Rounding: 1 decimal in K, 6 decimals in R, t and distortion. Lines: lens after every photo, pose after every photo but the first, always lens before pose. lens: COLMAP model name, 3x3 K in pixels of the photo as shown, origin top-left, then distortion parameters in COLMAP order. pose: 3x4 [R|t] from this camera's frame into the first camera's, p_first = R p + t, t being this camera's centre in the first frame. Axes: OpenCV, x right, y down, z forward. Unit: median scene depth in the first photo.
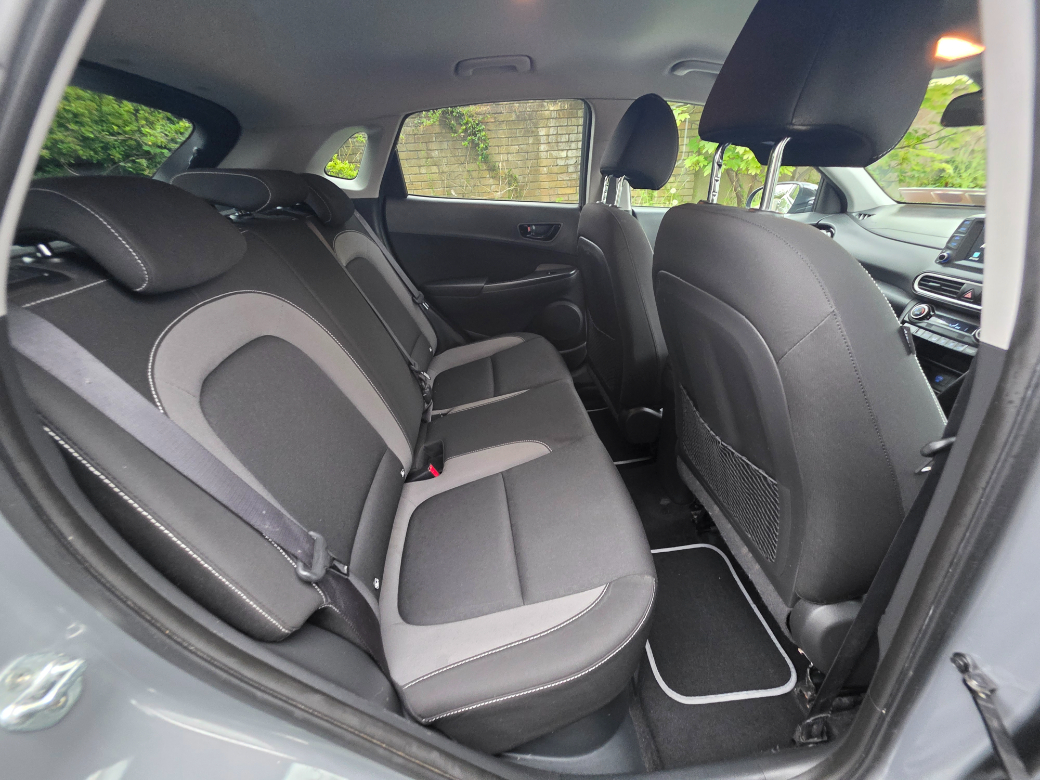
lens RADIAL K [[417.3, 0, 523.2], [0, 417.3, 387.6], [0, 0, 1]] dist [0.002153, -0.000009]
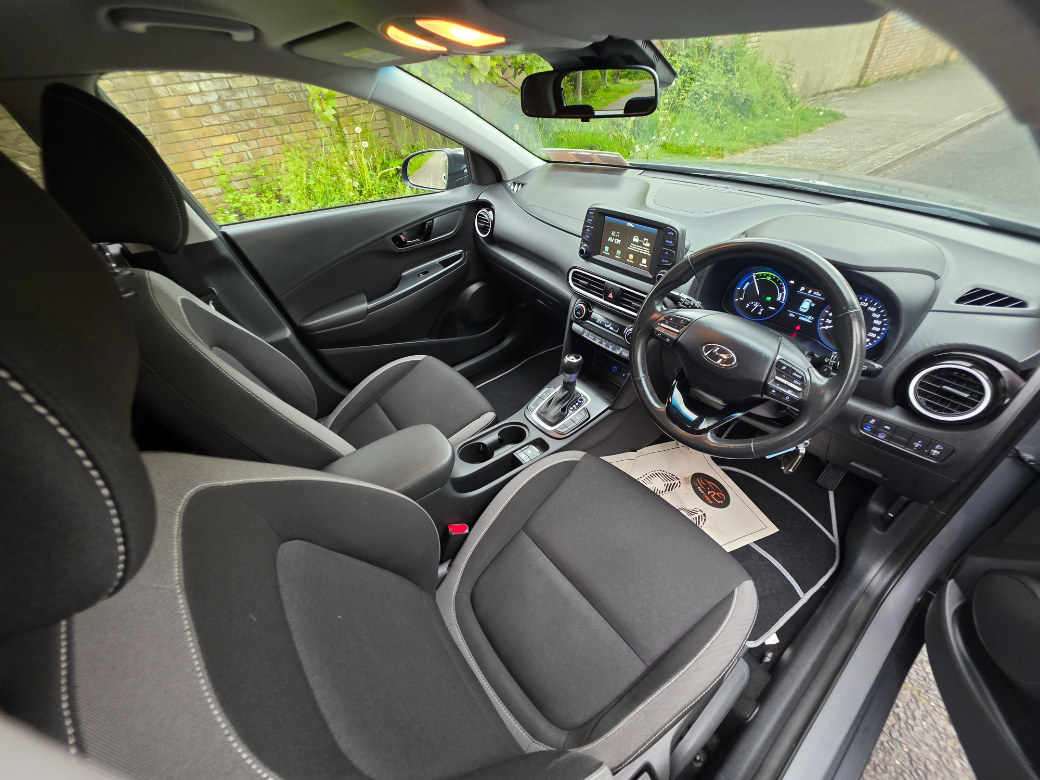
lens RADIAL K [[417.3, 0, 523.2], [0, 417.3, 387.6], [0, 0, 1]] dist [0.002153, -0.000009]
pose [[0.847172, -0.357707, 0.392868, 0.115253], [0.289897, 0.930855, 0.222417, -0.073556], [-0.445263, -0.074535, 0.892292, 0.060227]]
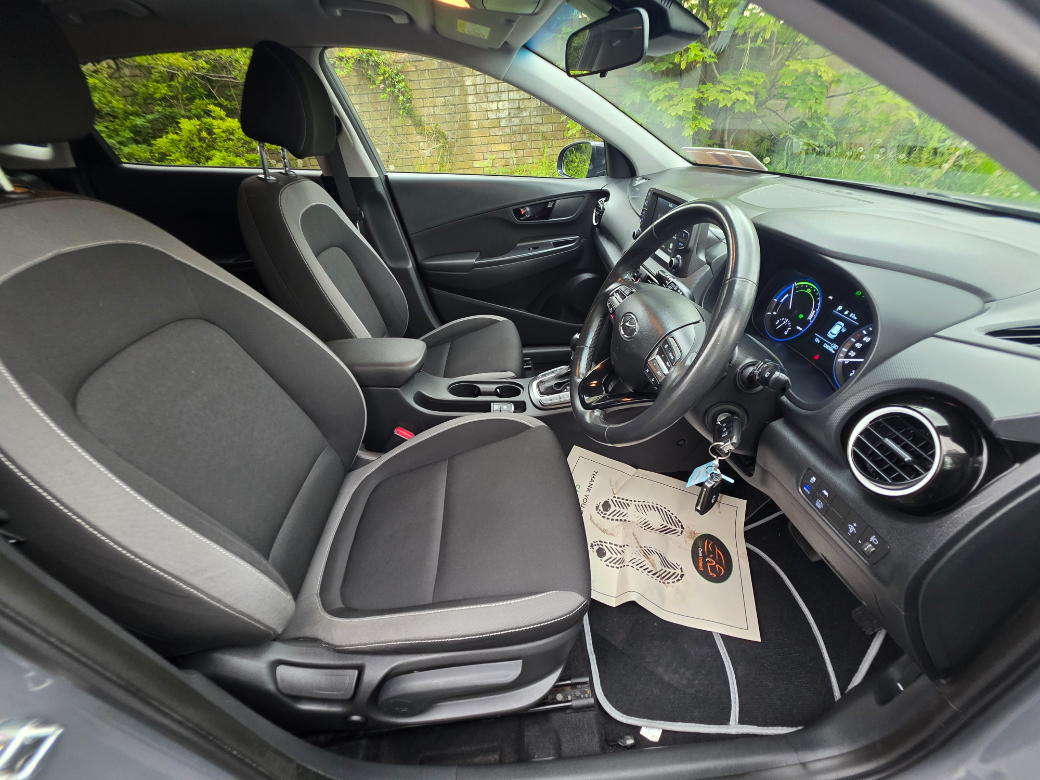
lens RADIAL K [[418.2, 0, 522.7], [0, 418.2, 386.3], [0, 0, 1]] dist [-0.001058, 0.000052]
pose [[0.999071, 0.011192, -0.041606, 0.216930], [-0.007662, 0.996432, 0.084051, -0.019033], [0.042399, -0.083654, 0.995592, 0.028729]]
